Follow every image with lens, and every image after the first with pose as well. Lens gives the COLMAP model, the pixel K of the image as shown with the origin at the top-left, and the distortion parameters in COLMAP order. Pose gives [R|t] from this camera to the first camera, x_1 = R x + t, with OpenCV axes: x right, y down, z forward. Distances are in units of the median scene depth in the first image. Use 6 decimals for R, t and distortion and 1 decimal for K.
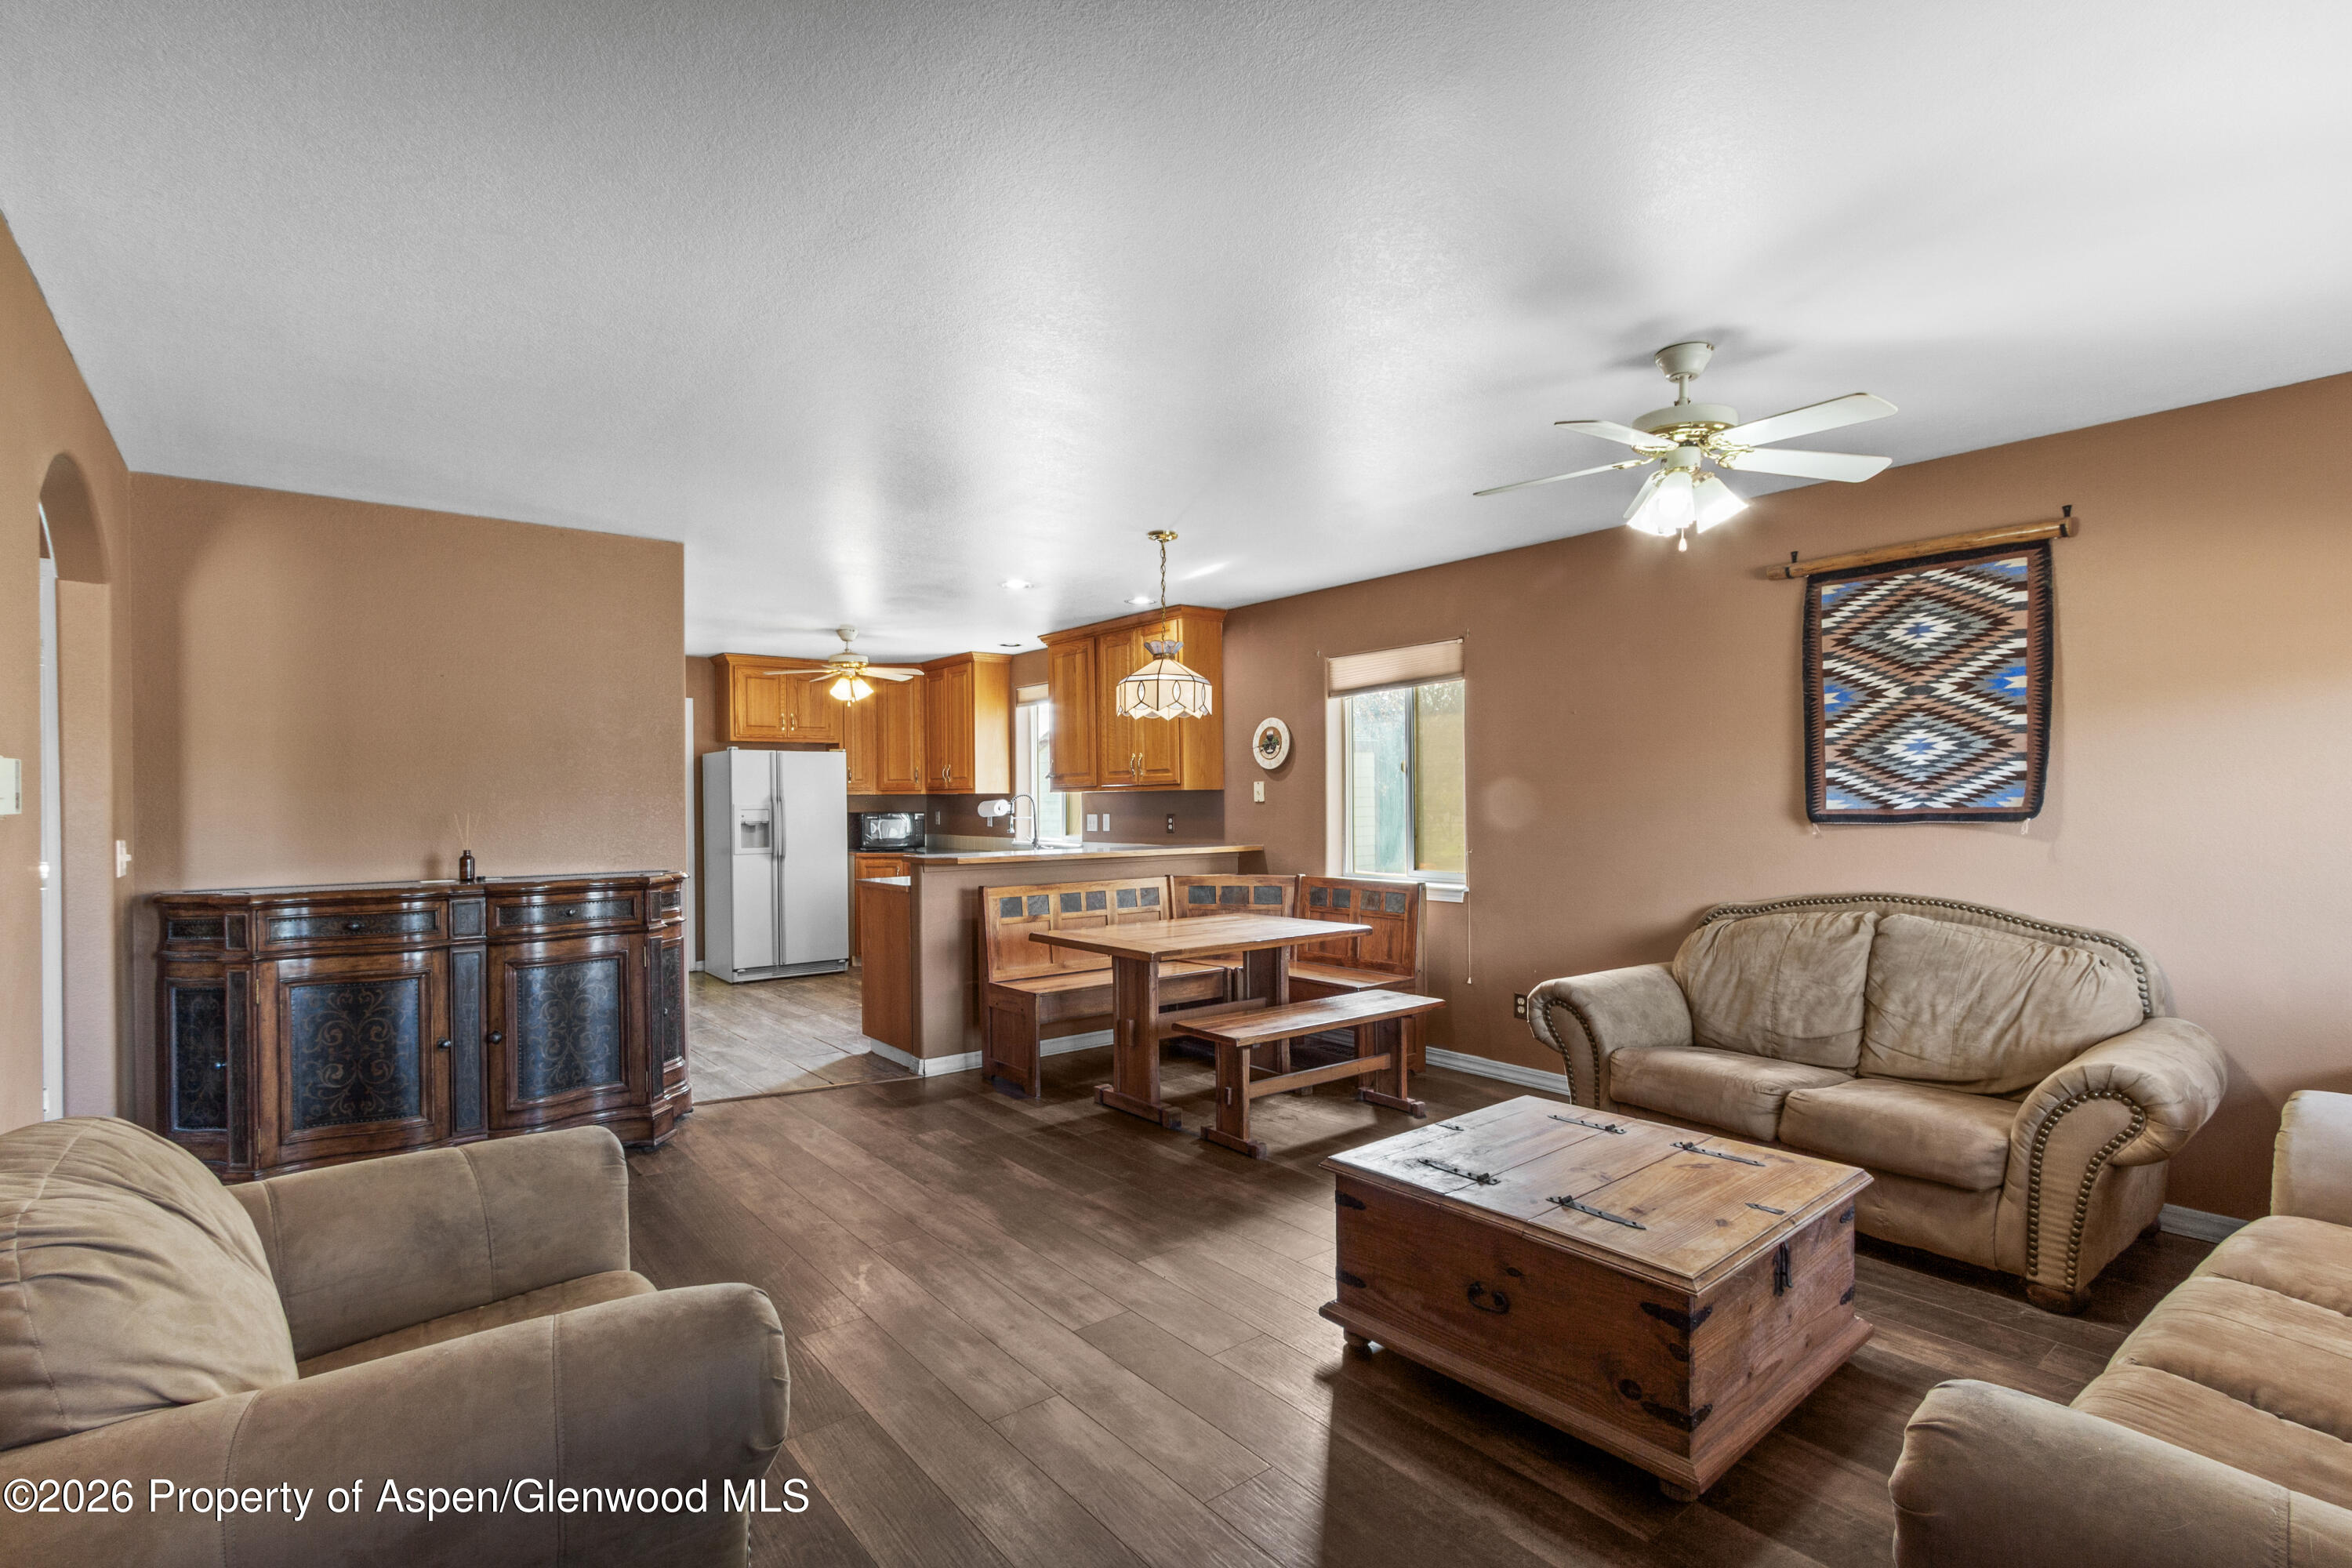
lens RADIAL K [[1098.6, 0, 1165.2], [0, 1098.6, 806.0], [0, 0, 1]] dist [0.000392, 0.000574]
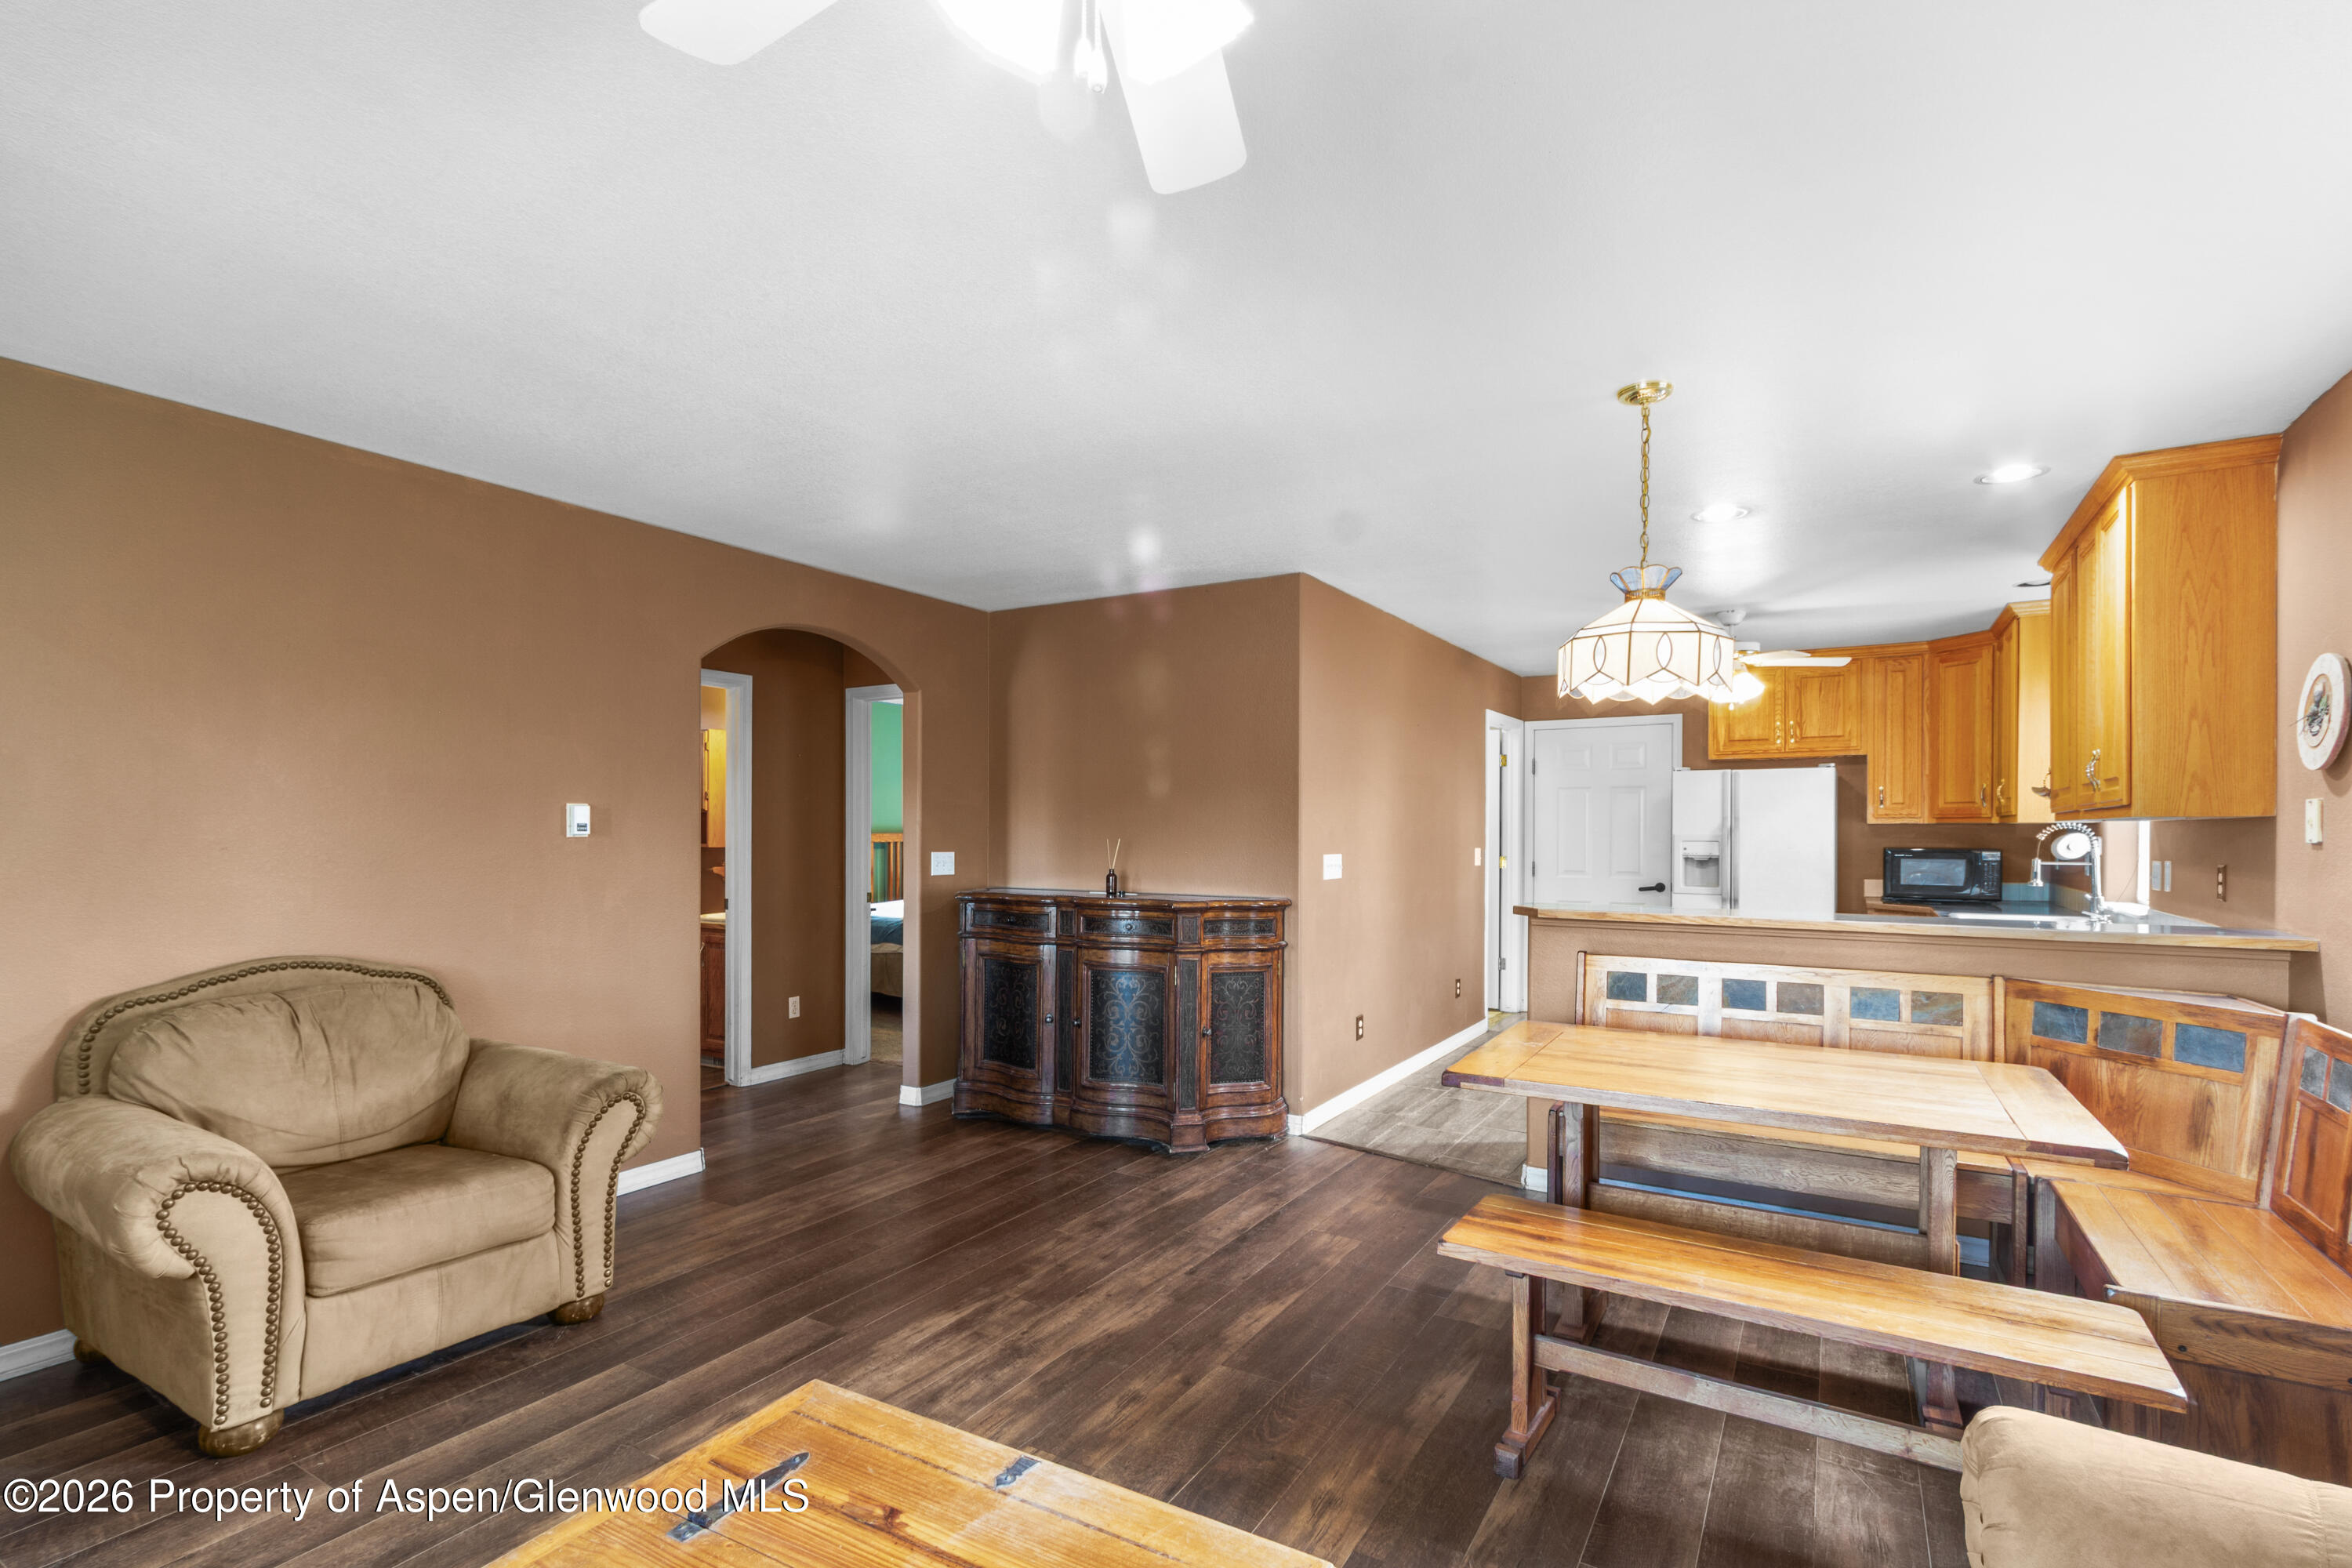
lens RADIAL K [[1098.6, 0, 1138.1], [0, 1098.6, 827.0], [0, 0, 1]] dist [0.000392, 0.000574]
pose [[0.332276, 0.002757, -0.943178, 0.564166], [-0.008871, 0.999961, -0.000202, -0.007493], [0.943140, 0.008434, 0.332288, 0.652091]]
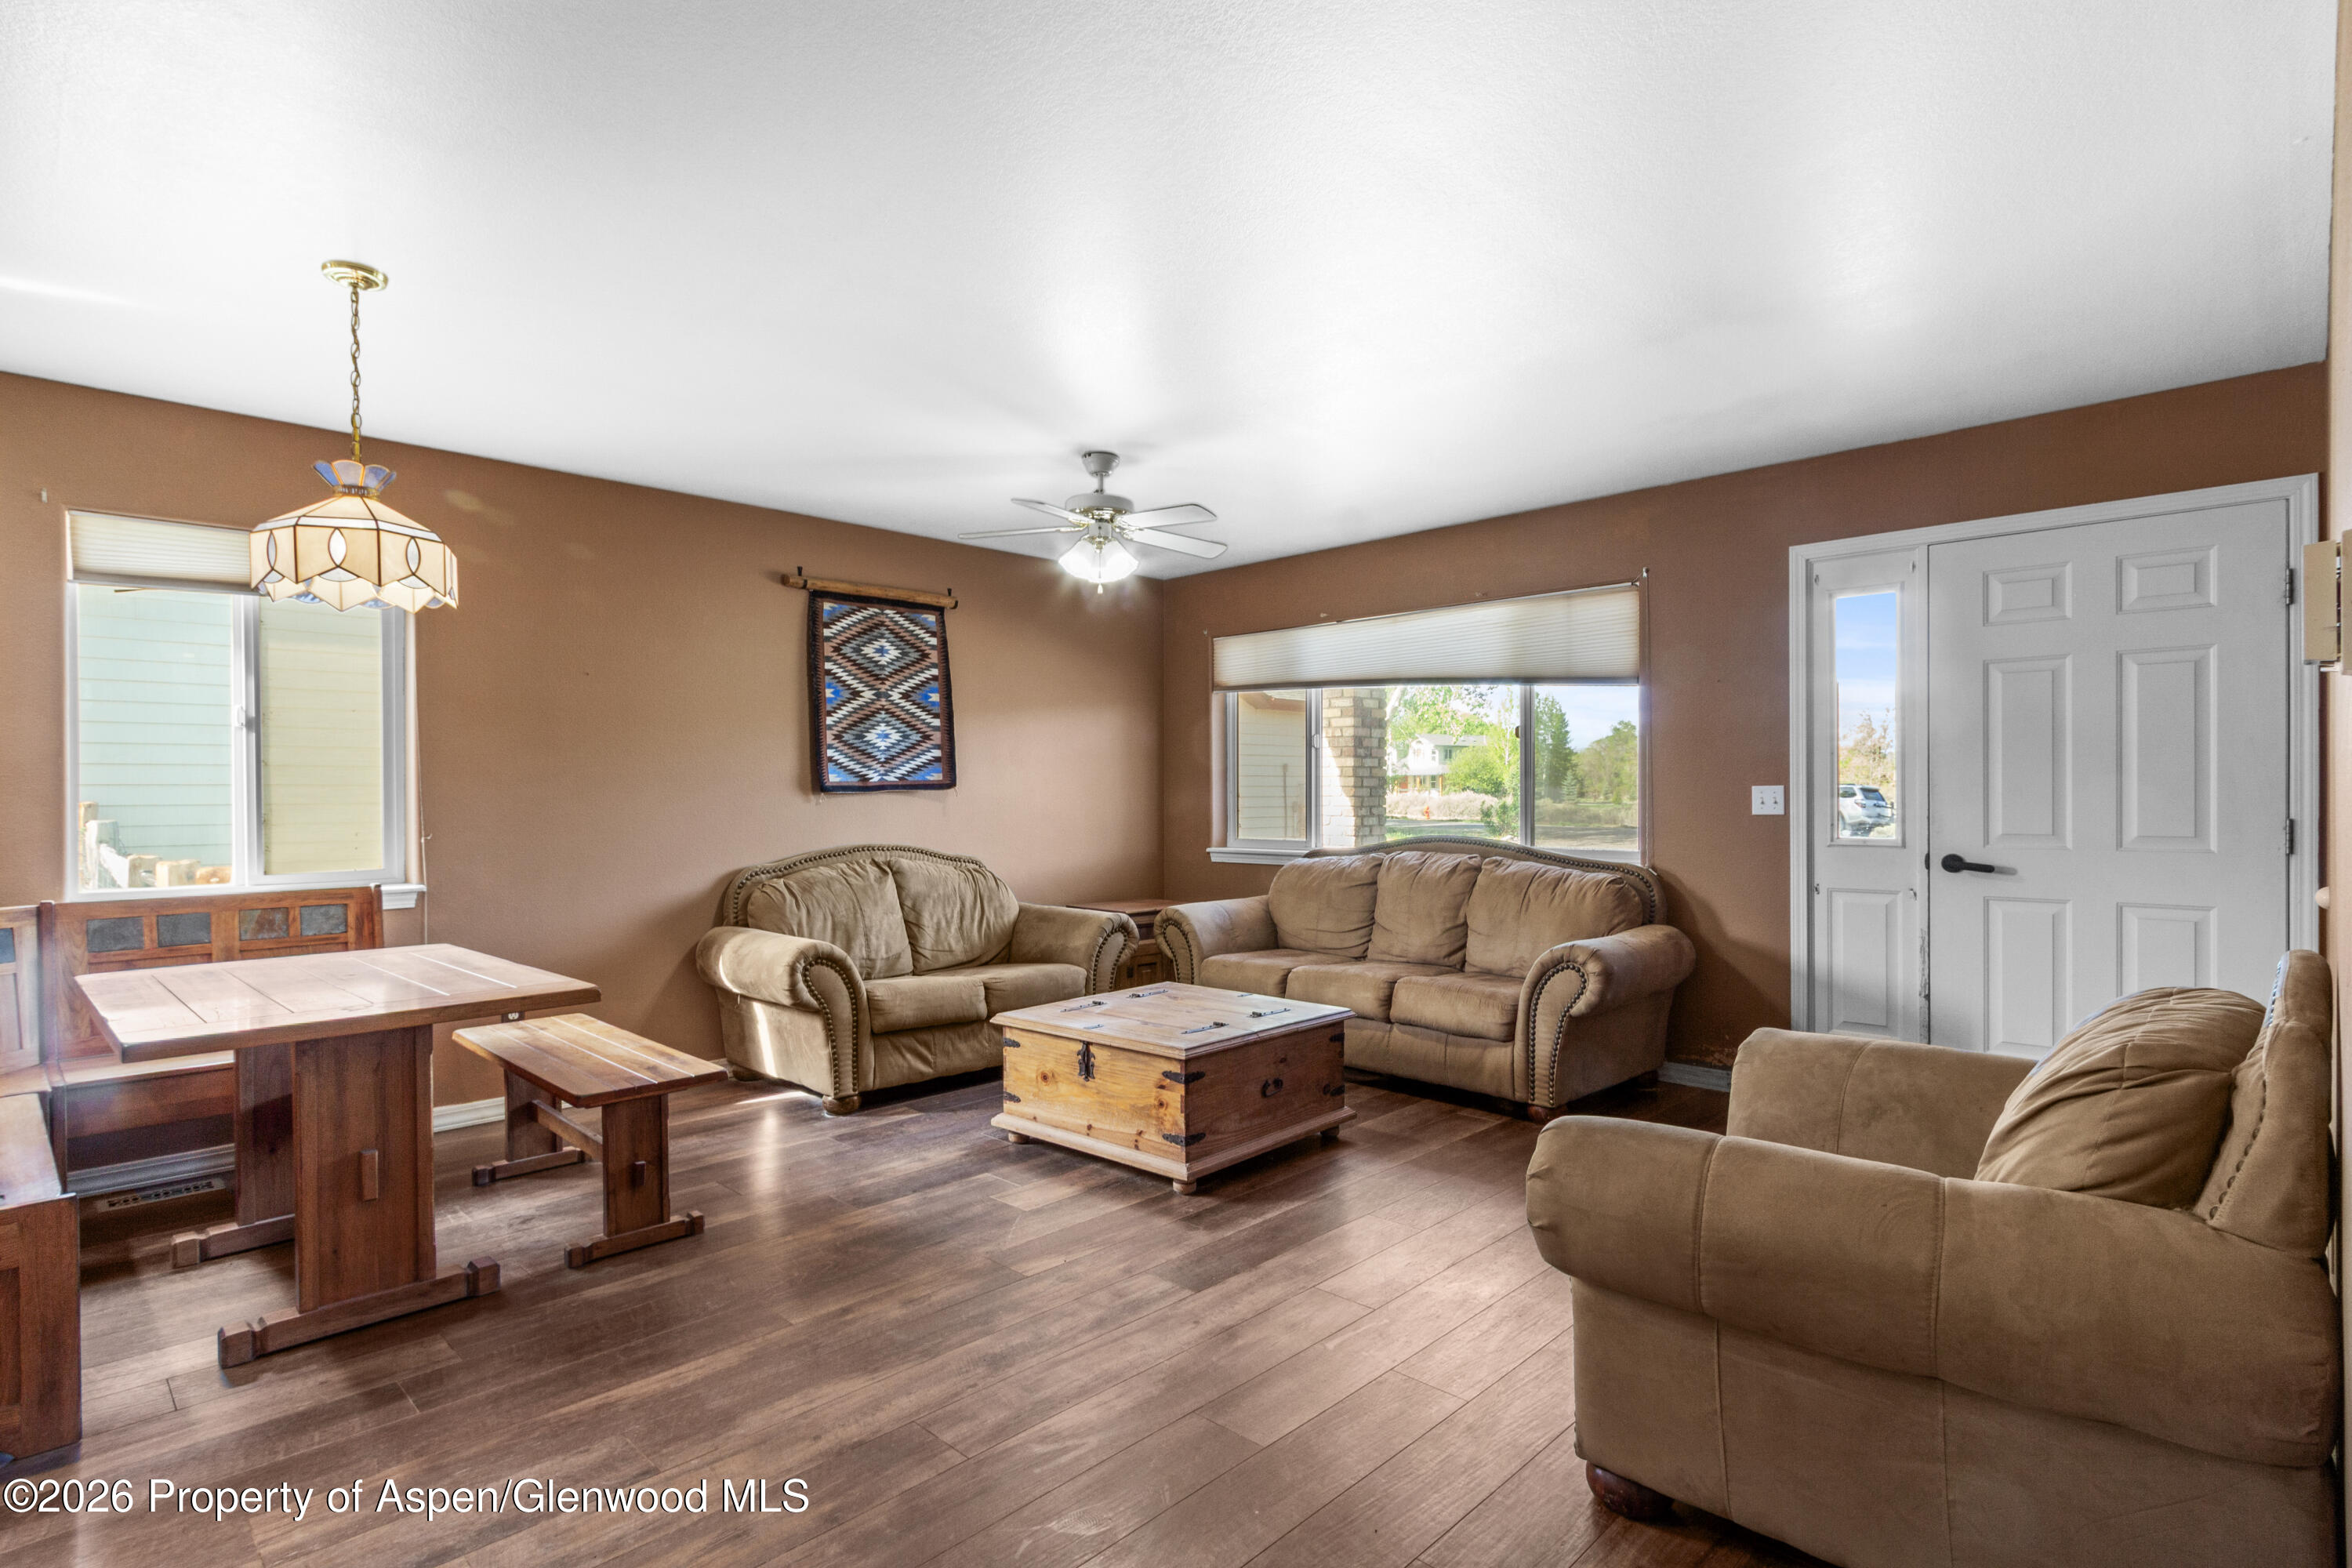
lens RADIAL K [[1162.4, 0, 1164.7], [0, 1162.4, 789.5], [0, 0, 1]] dist [-0.000539, -0.000028]
pose [[-0.118552, 0.010673, 0.992890, -0.769797], [0.012227, 0.999882, -0.009288, 0.029579], [-0.992873, 0.011038, -0.118669, 0.796442]]
